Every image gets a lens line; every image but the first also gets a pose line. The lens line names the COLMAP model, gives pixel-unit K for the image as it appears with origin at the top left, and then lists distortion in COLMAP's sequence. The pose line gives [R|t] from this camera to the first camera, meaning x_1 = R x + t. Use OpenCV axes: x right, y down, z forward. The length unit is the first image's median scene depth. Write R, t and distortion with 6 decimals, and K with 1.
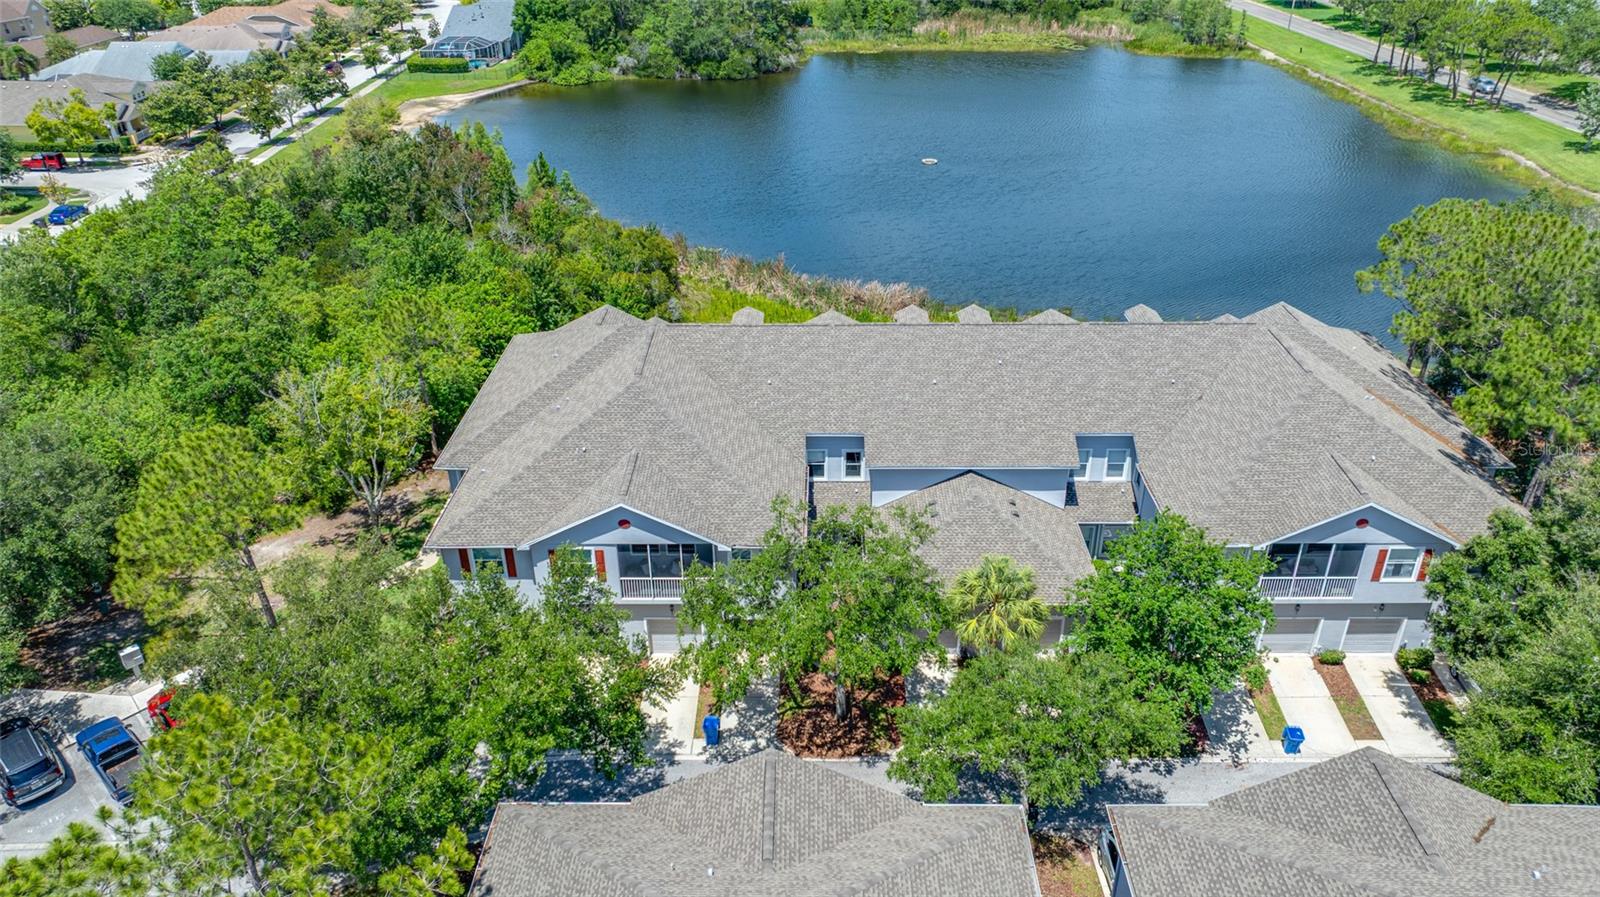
lens RADIAL K [[1137.7, 0, 807.4], [0, 1137.7, 444.1], [0, 0, 1]] dist [-0.070680, 0.092805]
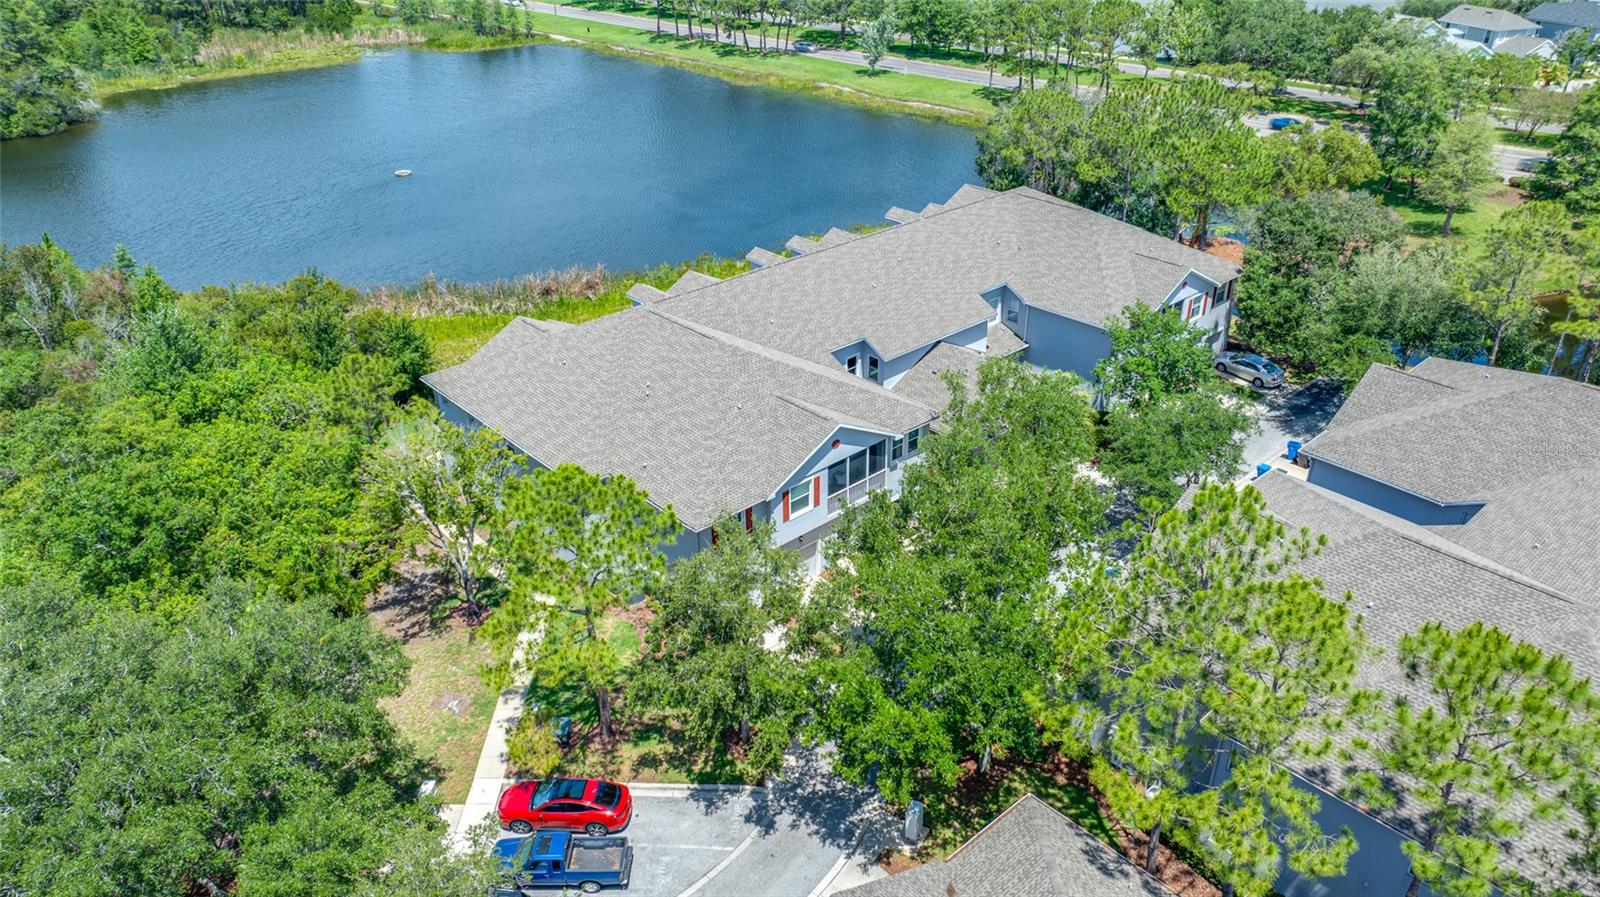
lens RADIAL K [[1137.7, 0, 807.4], [0, 1137.7, 444.1], [0, 0, 1]] dist [-0.070680, 0.092805]
pose [[0.720949, -0.324416, 0.612361, -0.237773], [0.327745, 0.938202, 0.111176, -0.017504], [-0.610586, 0.120546, 0.782722, 0.036356]]
